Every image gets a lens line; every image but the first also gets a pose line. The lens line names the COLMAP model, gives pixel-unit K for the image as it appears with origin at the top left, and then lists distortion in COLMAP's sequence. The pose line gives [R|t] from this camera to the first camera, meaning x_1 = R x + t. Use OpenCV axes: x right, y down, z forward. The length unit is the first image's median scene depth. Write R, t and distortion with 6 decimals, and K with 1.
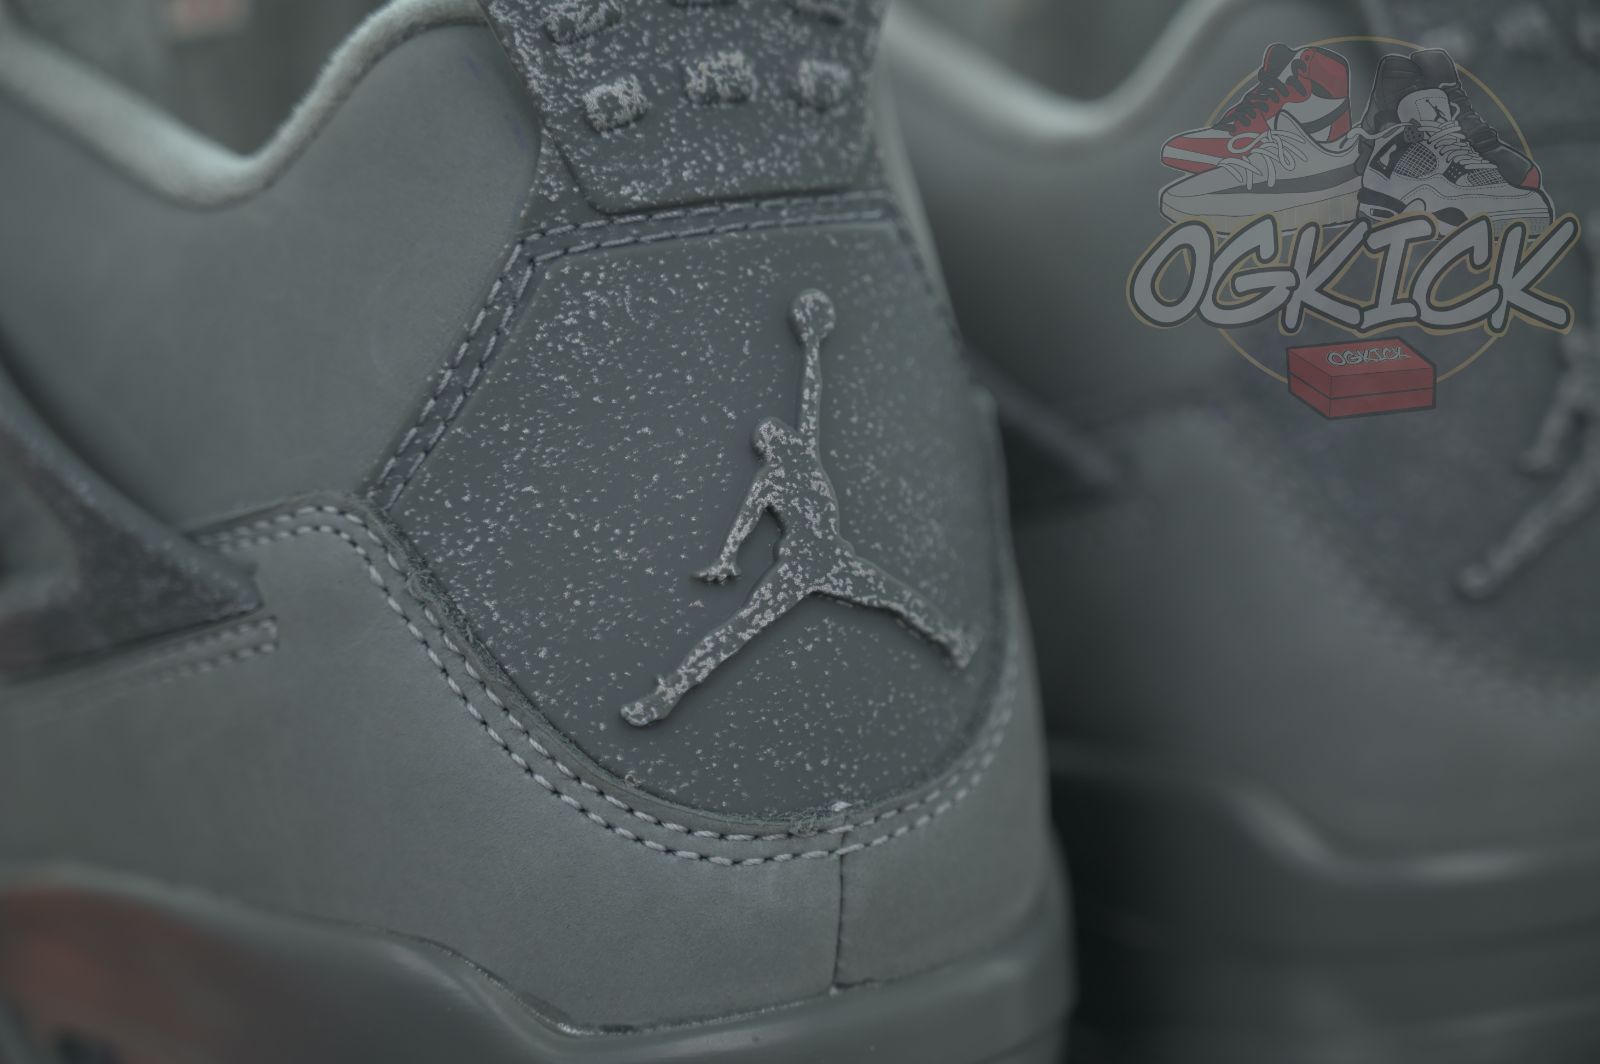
lens RADIAL K [[3276.1, 0, 800.0], [0, 3276.1, 532.0], [0, 0, 1]] dist [0.018842, -0.212457]
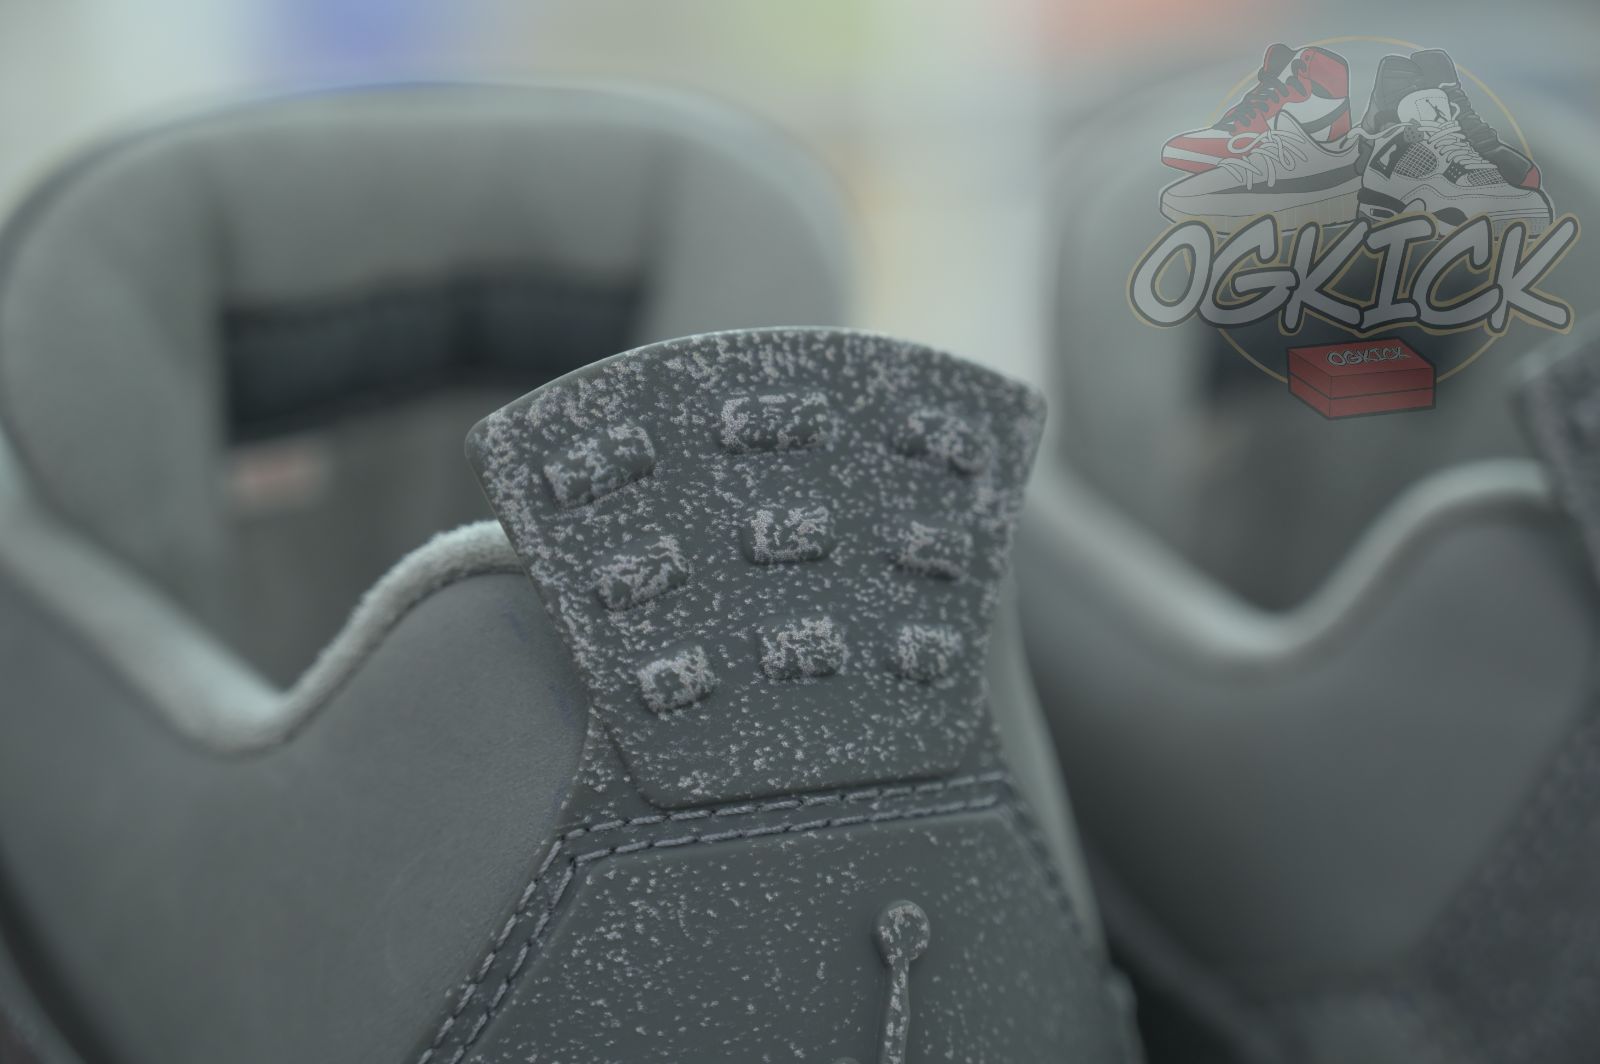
lens RADIAL K [[3276.1, 0, 800.0], [0, 3276.1, 532.0], [0, 0, 1]] dist [0.018842, -0.212457]
pose [[0.995620, 0.031903, -0.087883, 0.049176], [-0.037002, 0.997687, -0.057019, -0.121515], [0.085860, 0.060021, 0.994498, 0.152683]]
